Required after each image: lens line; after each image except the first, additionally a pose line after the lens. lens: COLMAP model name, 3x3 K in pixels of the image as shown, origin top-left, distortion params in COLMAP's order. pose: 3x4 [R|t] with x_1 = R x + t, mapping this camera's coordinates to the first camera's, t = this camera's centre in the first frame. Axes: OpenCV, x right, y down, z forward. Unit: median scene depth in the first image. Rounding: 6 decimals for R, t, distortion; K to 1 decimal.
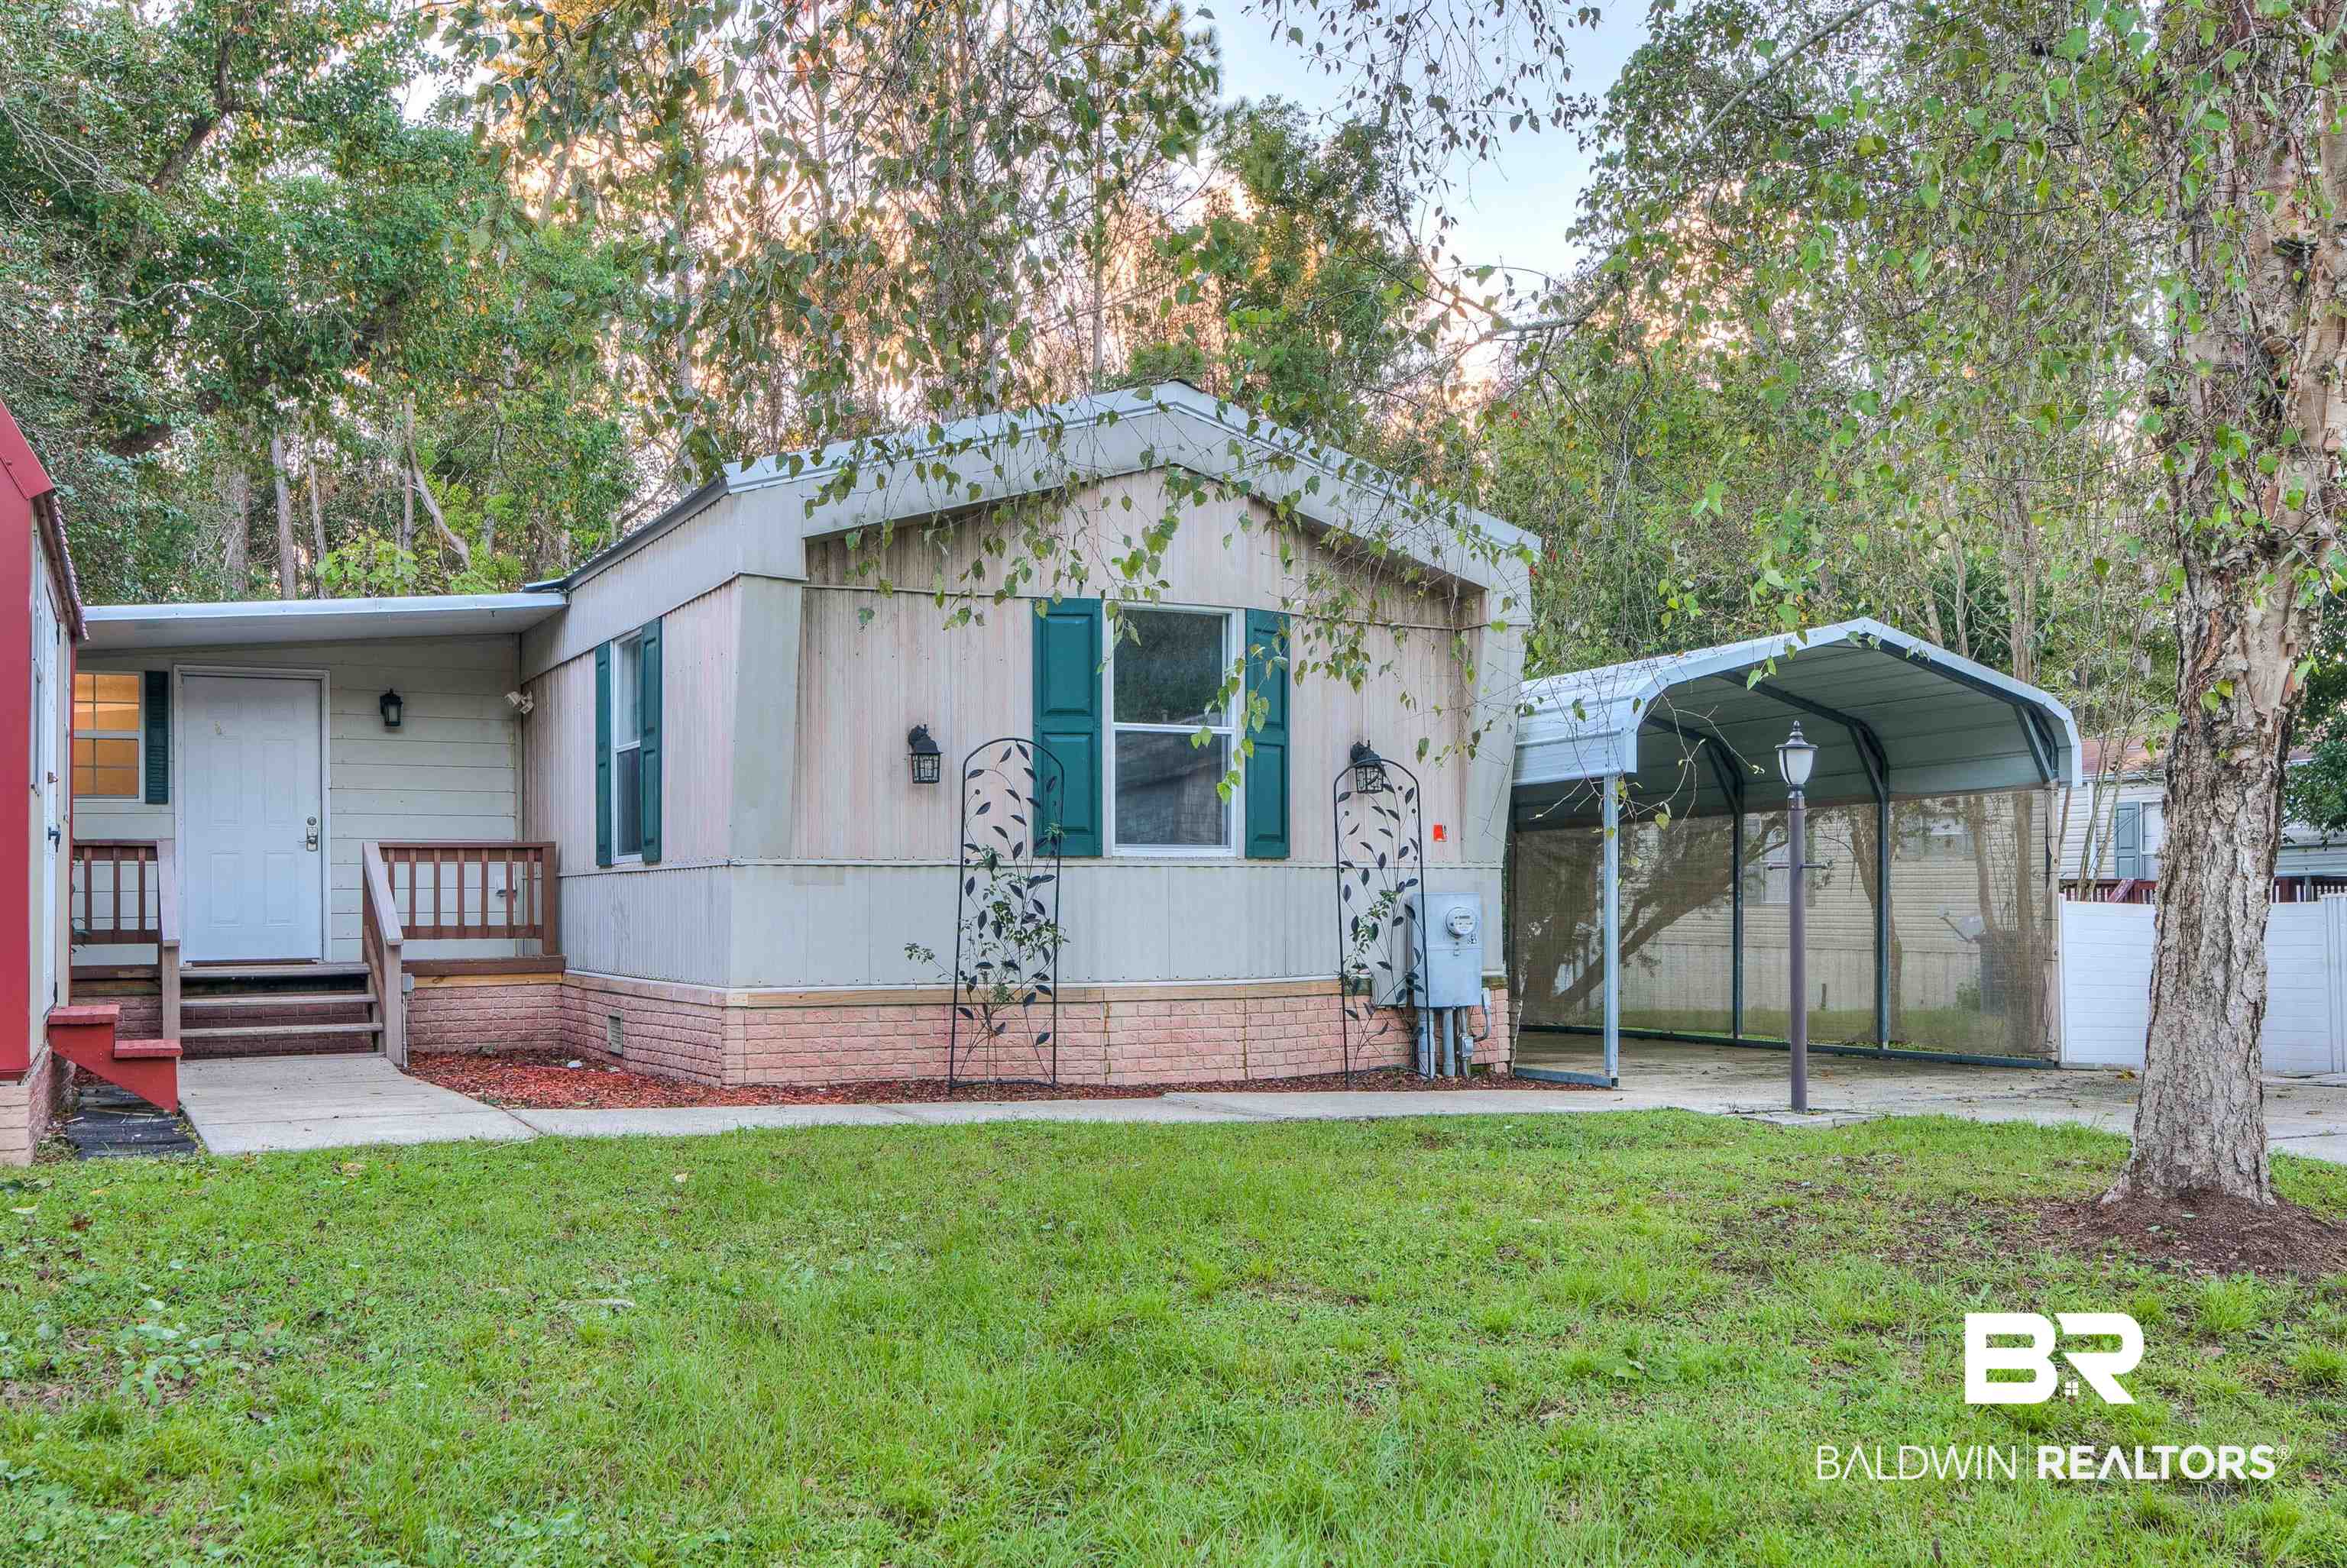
lens RADIAL K [[2165.5, 0, 1181.1], [0, 2165.5, 863.0], [0, 0, 1]] dist [0.003189, 0.000000]
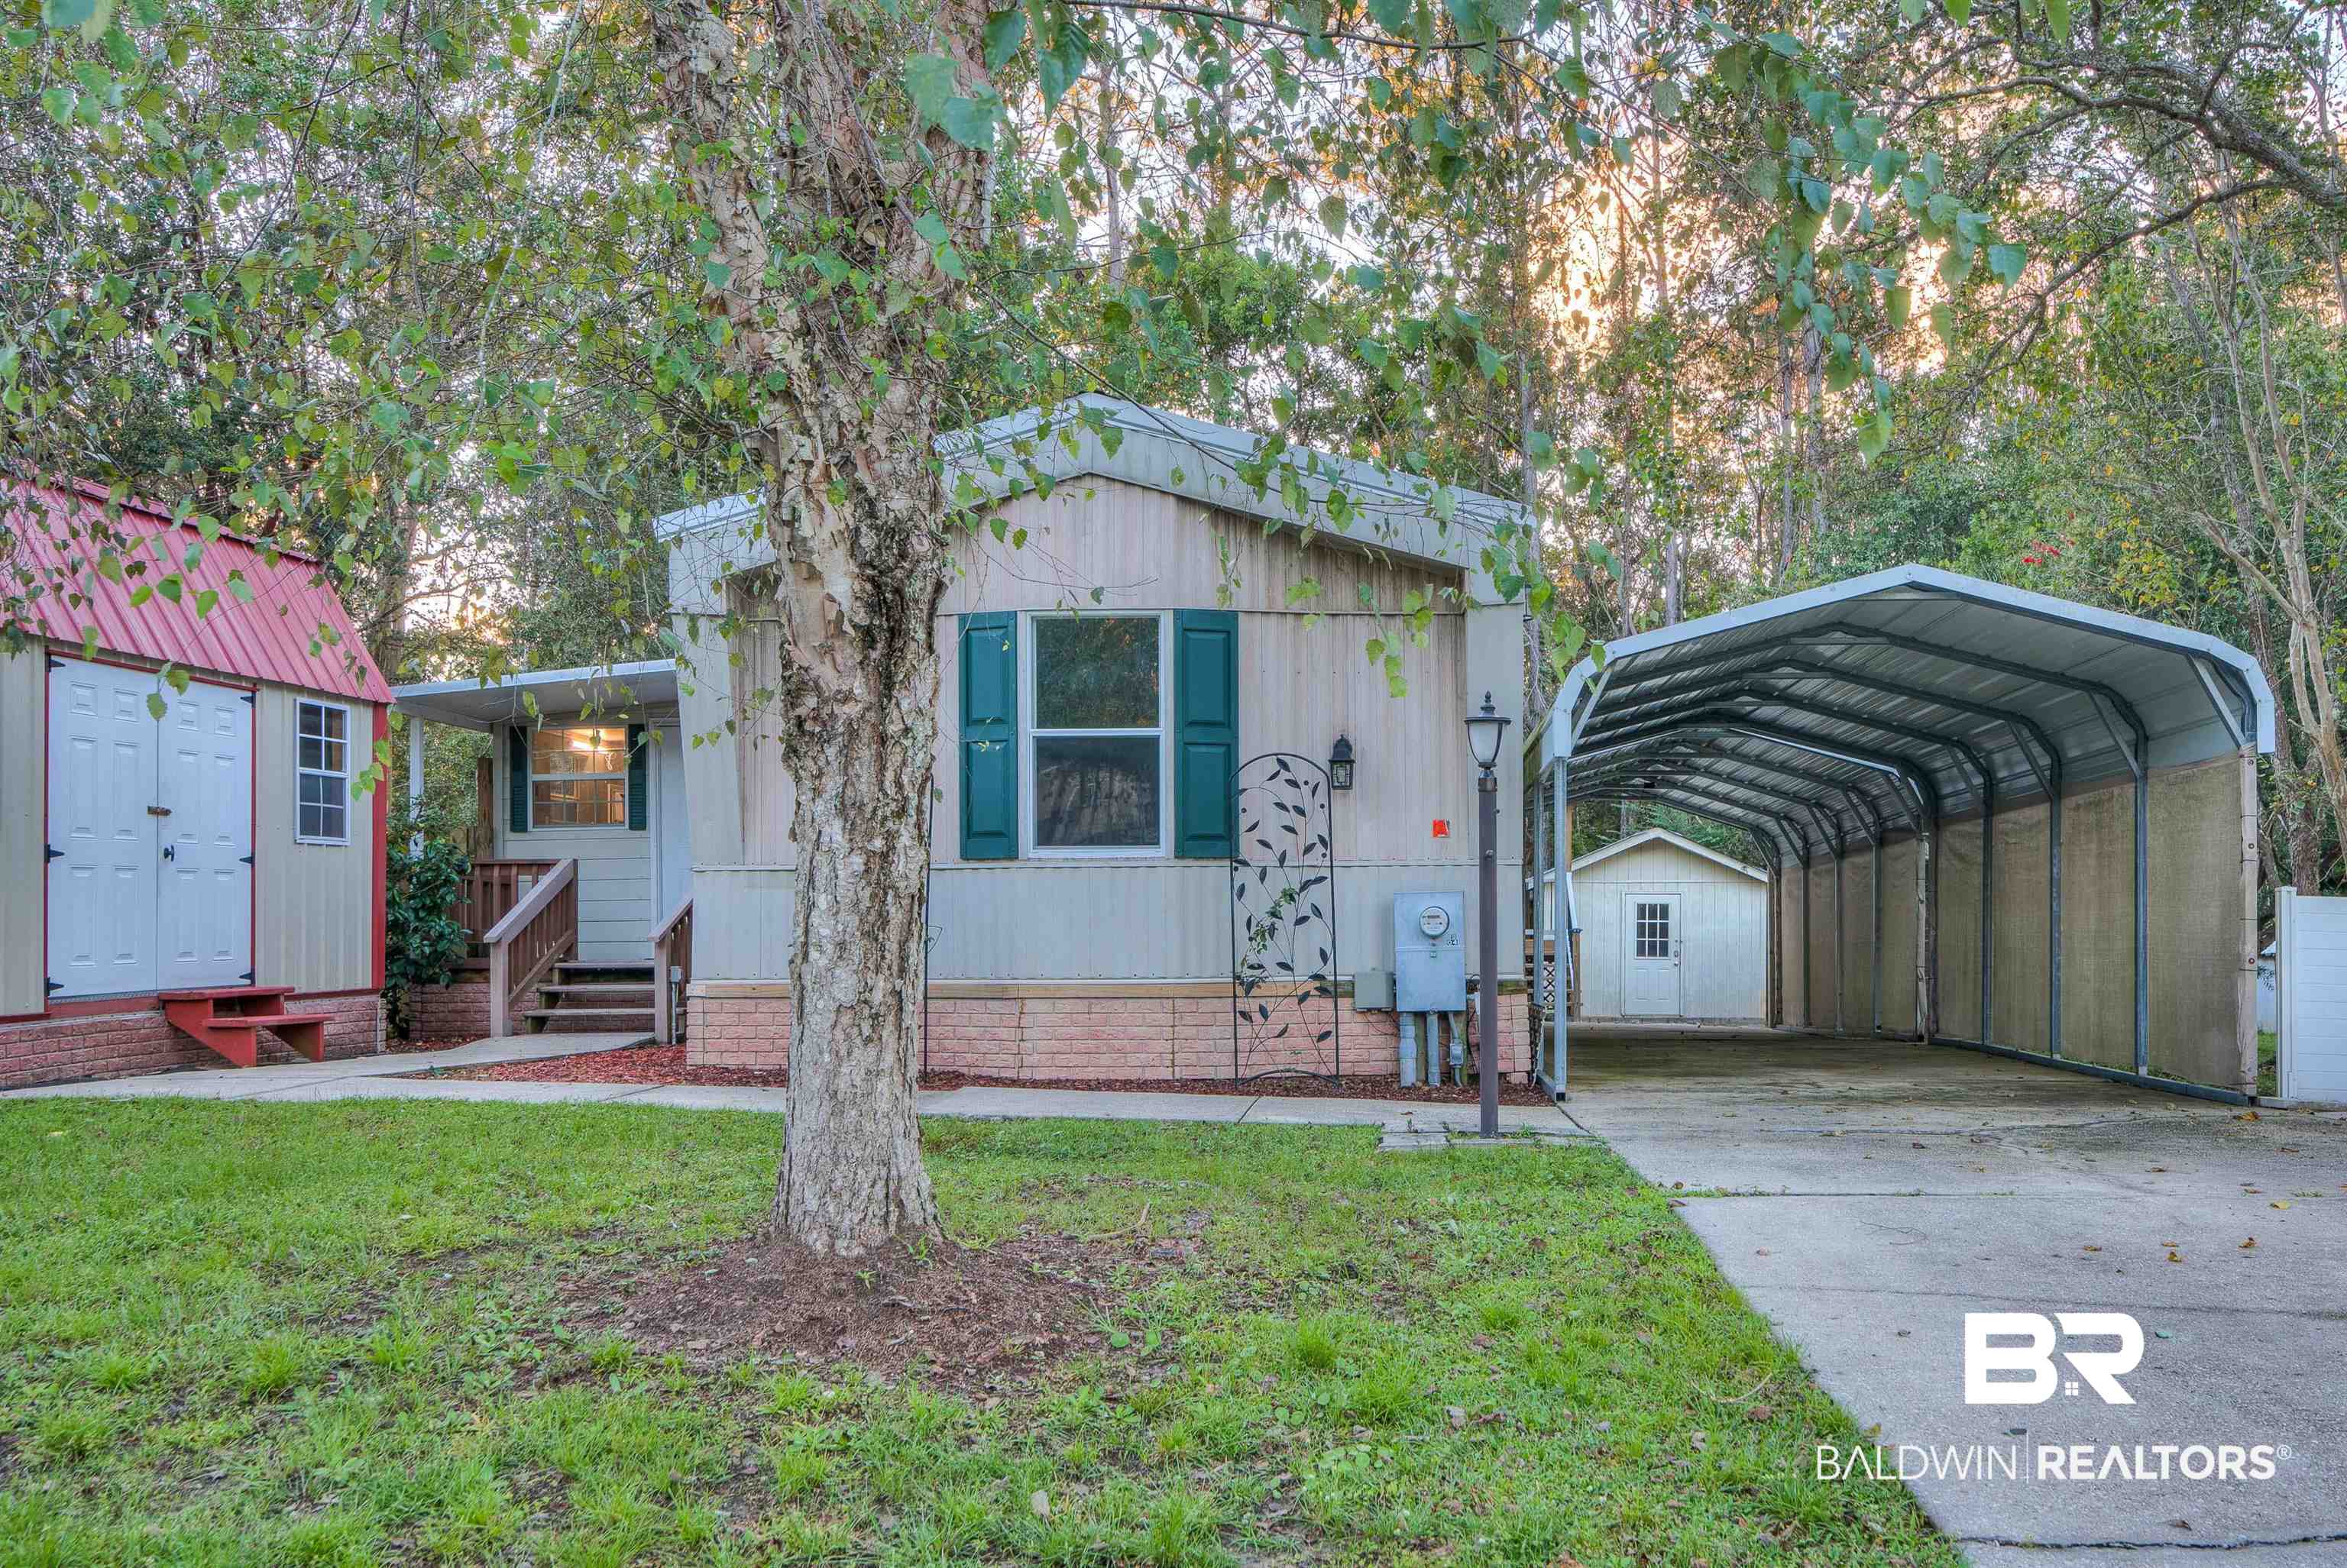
lens RADIAL K [[1958.0, 0, 1317.0], [0, 1958.0, 881.6], [0, 0, 1]] dist [-0.009291, 0.001029]
pose [[0.880128, -0.011028, -0.474608, 0.500671], [0.012059, 0.999927, -0.000872, 0.009967], [0.474583, -0.004956, 0.880197, 0.227077]]
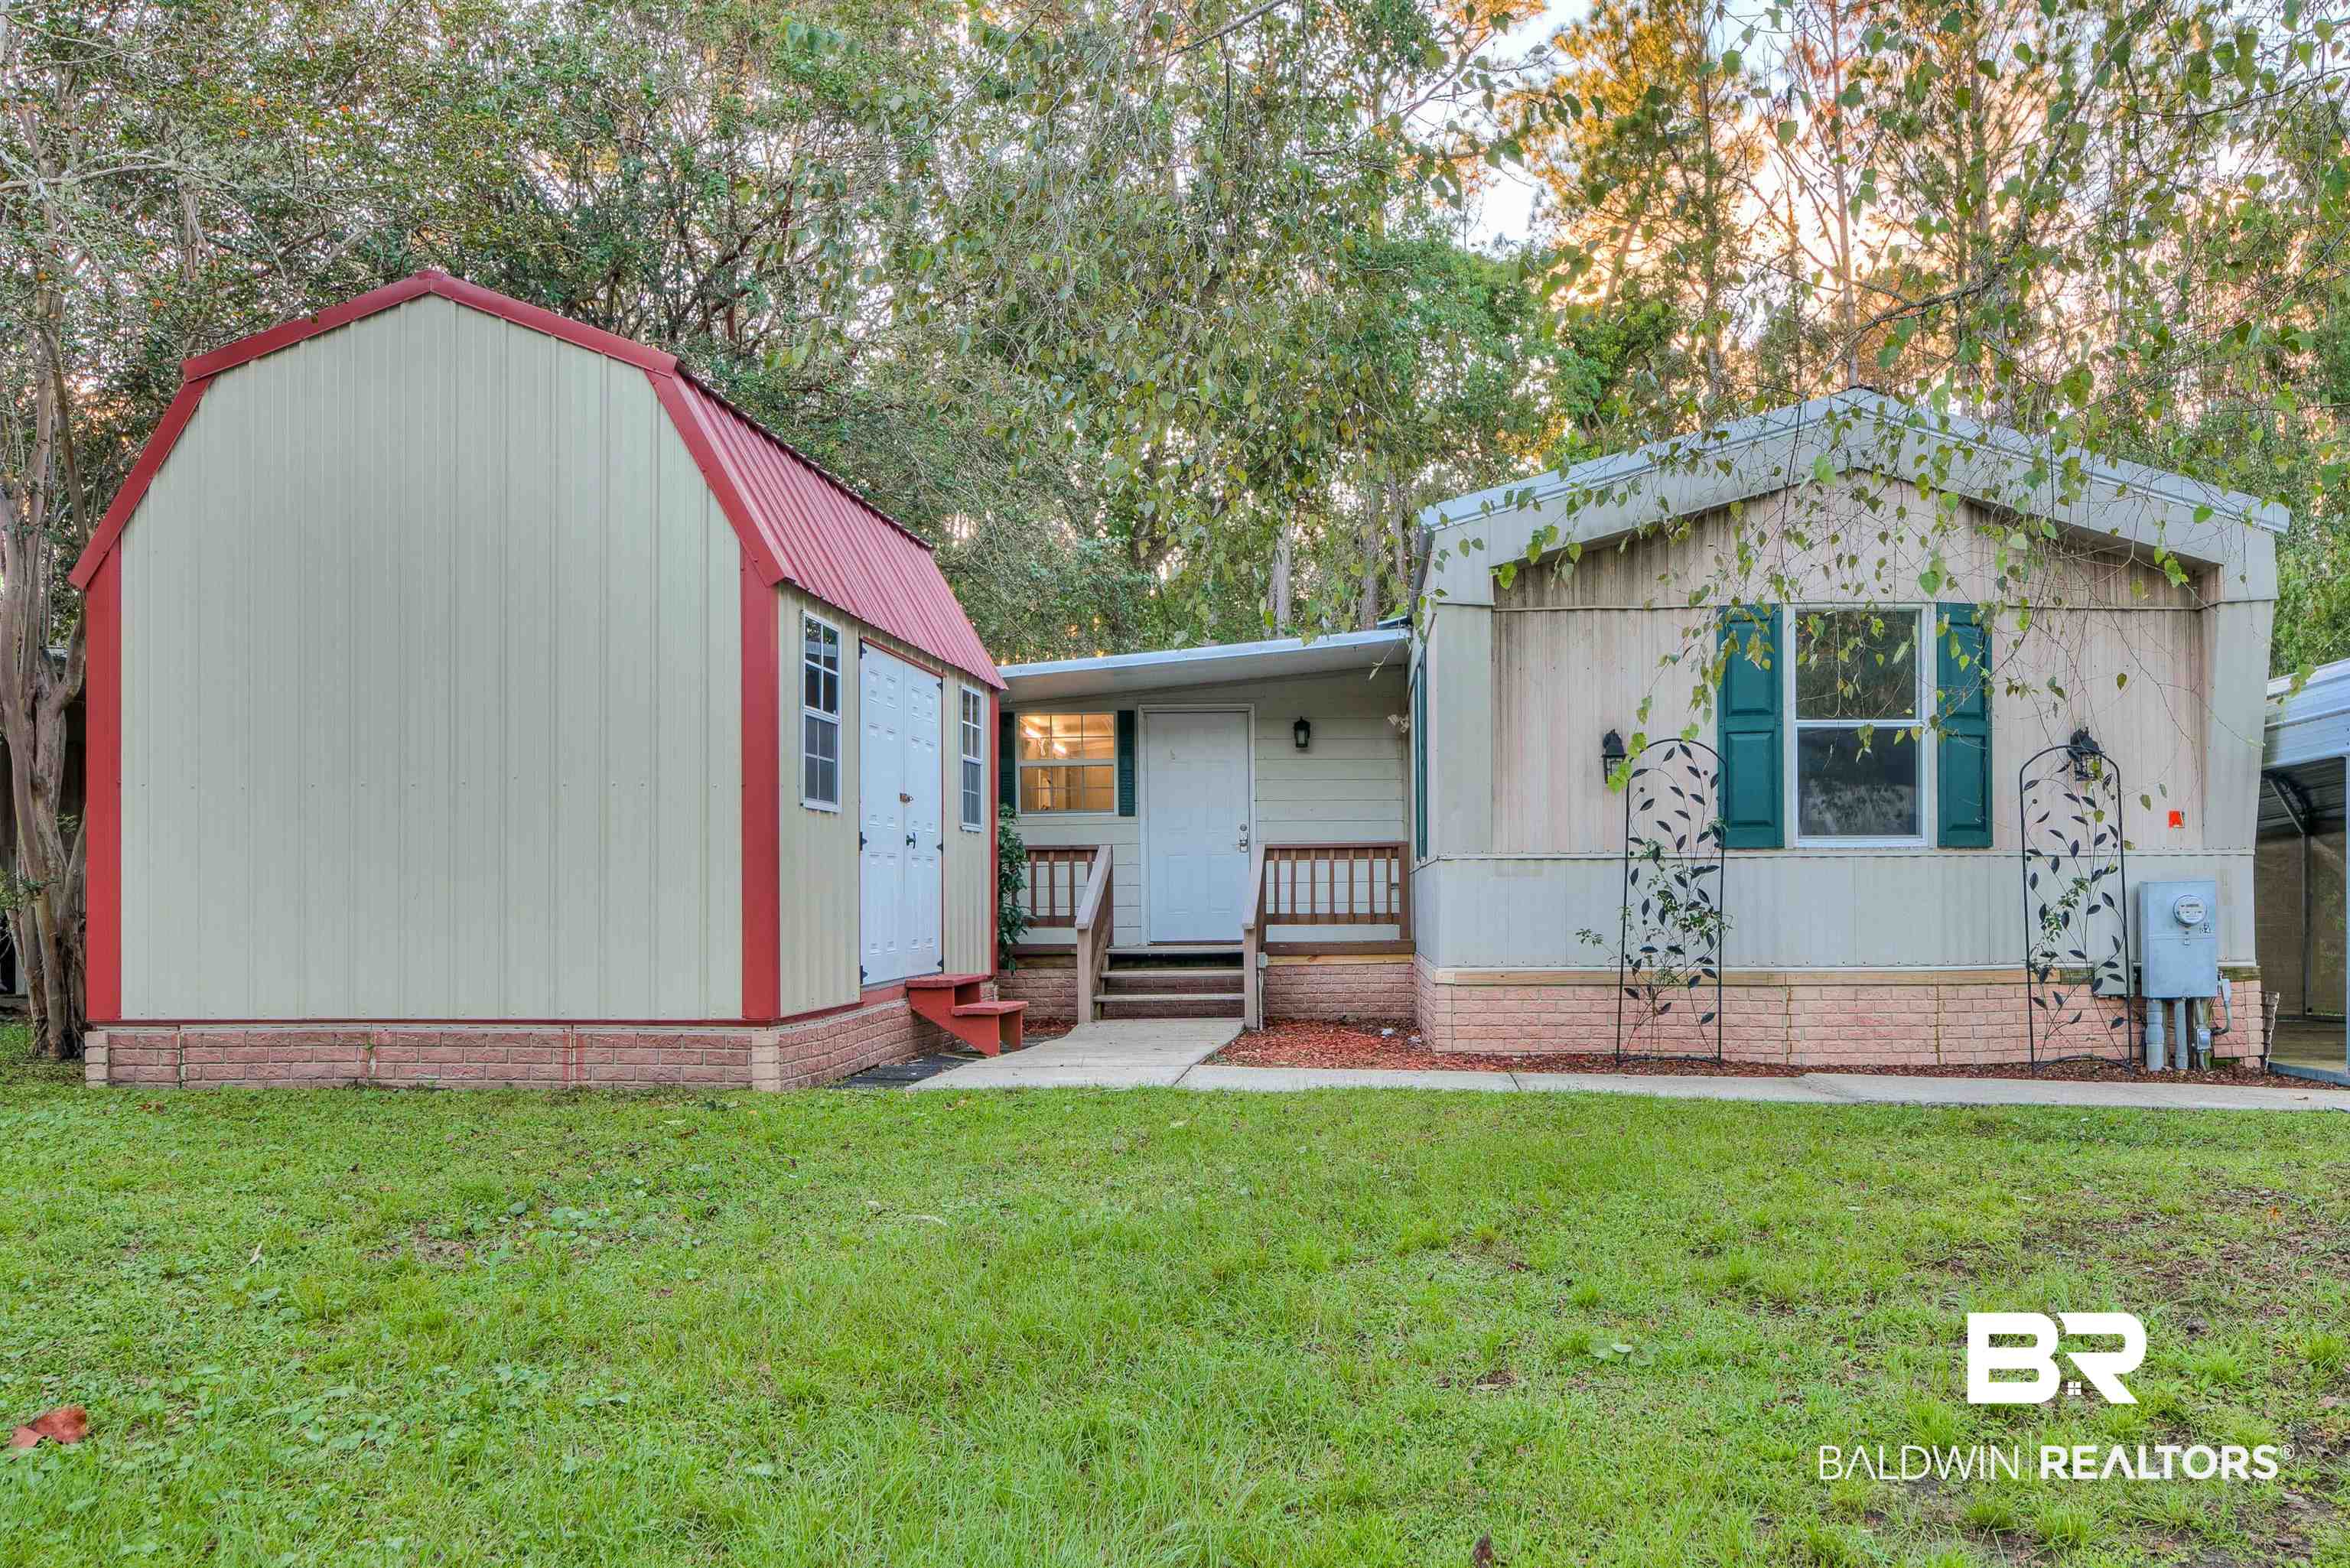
lens RADIAL K [[1954.1, 0, 1374.1], [0, 1954.1, 887.7], [0, 0, 1]] dist [-0.005567, -0.013073]
pose [[0.895987, -0.004139, -0.444061, 0.193946], [0.010325, 0.999880, 0.011514, 0.003251], [0.443960, -0.014901, 0.895923, 0.055378]]
